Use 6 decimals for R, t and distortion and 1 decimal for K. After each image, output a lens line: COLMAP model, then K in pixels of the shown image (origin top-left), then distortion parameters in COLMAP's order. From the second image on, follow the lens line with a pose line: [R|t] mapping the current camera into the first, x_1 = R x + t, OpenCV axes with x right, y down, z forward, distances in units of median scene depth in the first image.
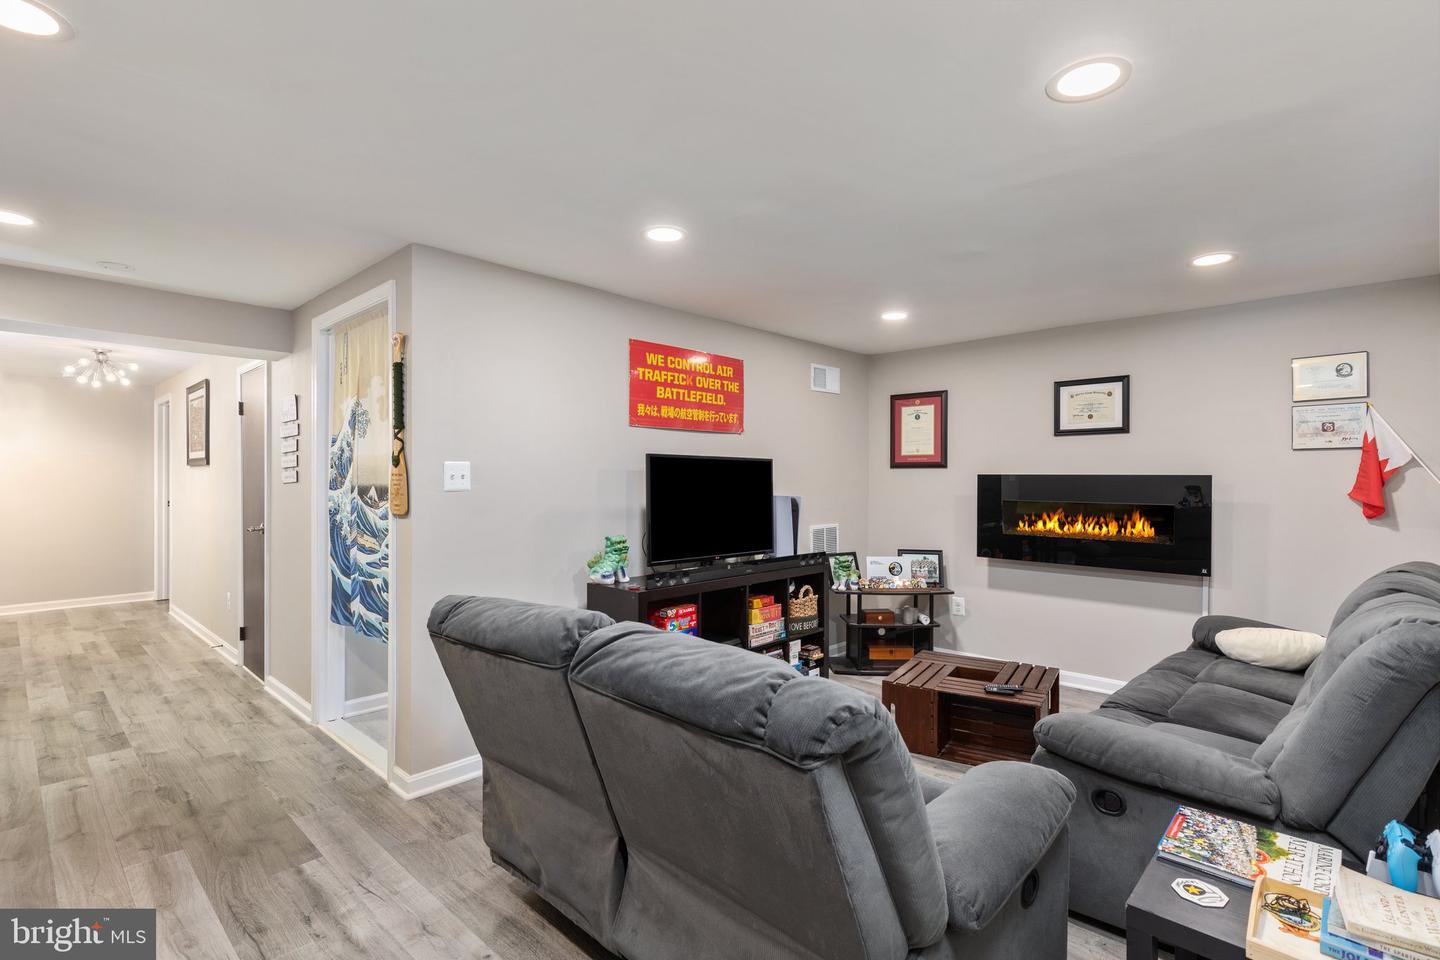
lens RADIAL K [[679.8, 0, 720.0], [0, 679.8, 480.0], [0, 0, 1]] dist [-0.000981, 0.000211]
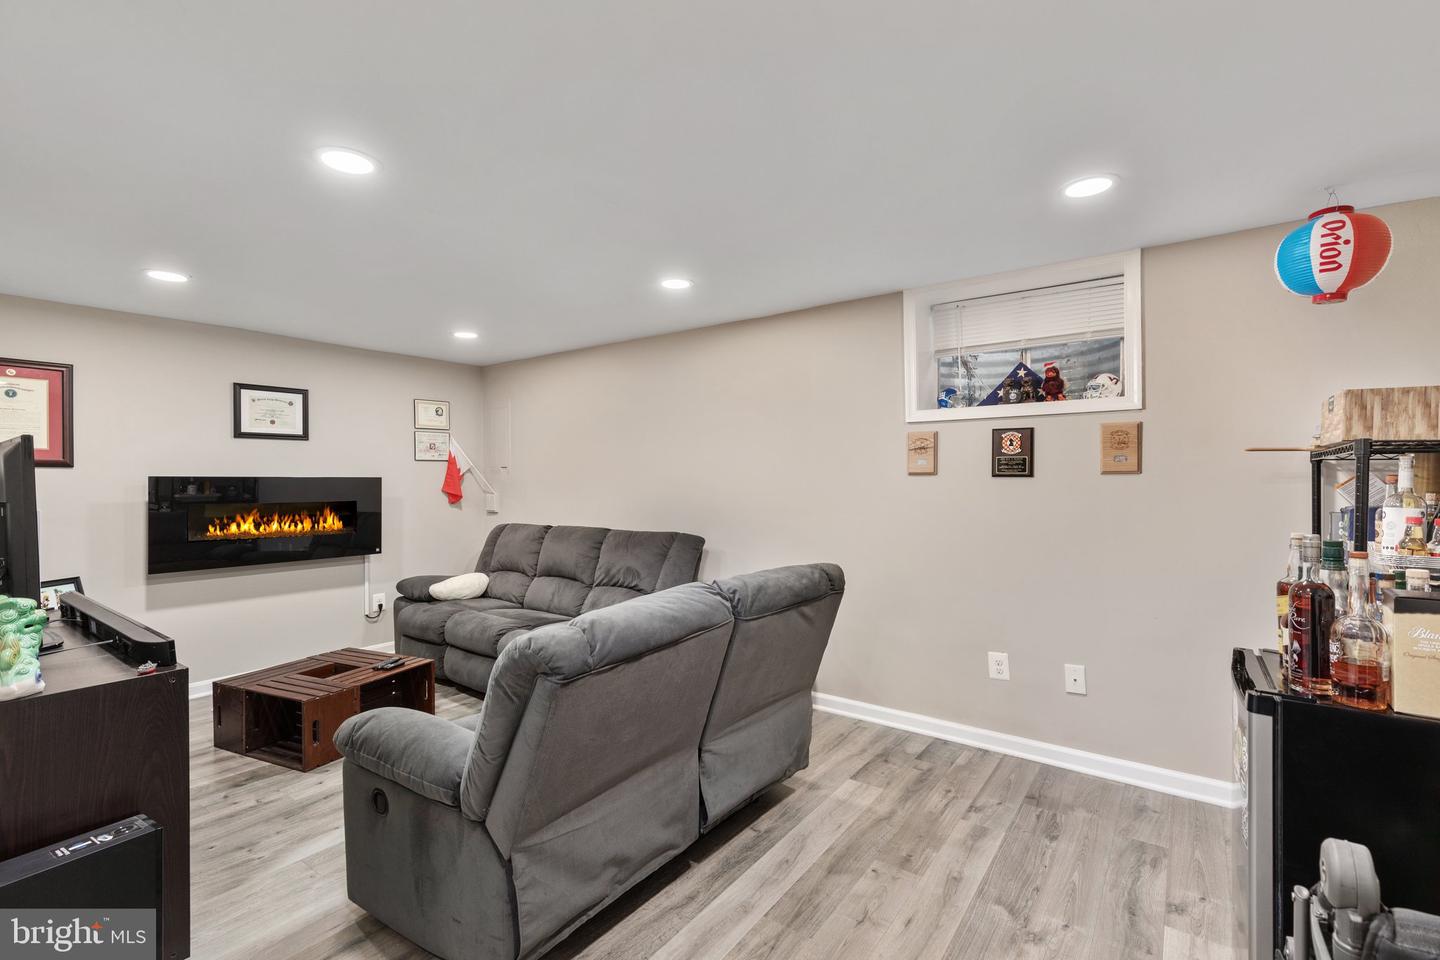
lens RADIAL K [[648.5, 0, 719.8], [0, 648.5, 472.1], [0, 0, 1]] dist [-0.001718, -0.000256]
pose [[-0.103512, 0.007809, 0.994598, -0.556620], [0.001099, 0.999969, -0.007737, -0.006402], [-0.994628, 0.000293, -0.103517, 0.422848]]
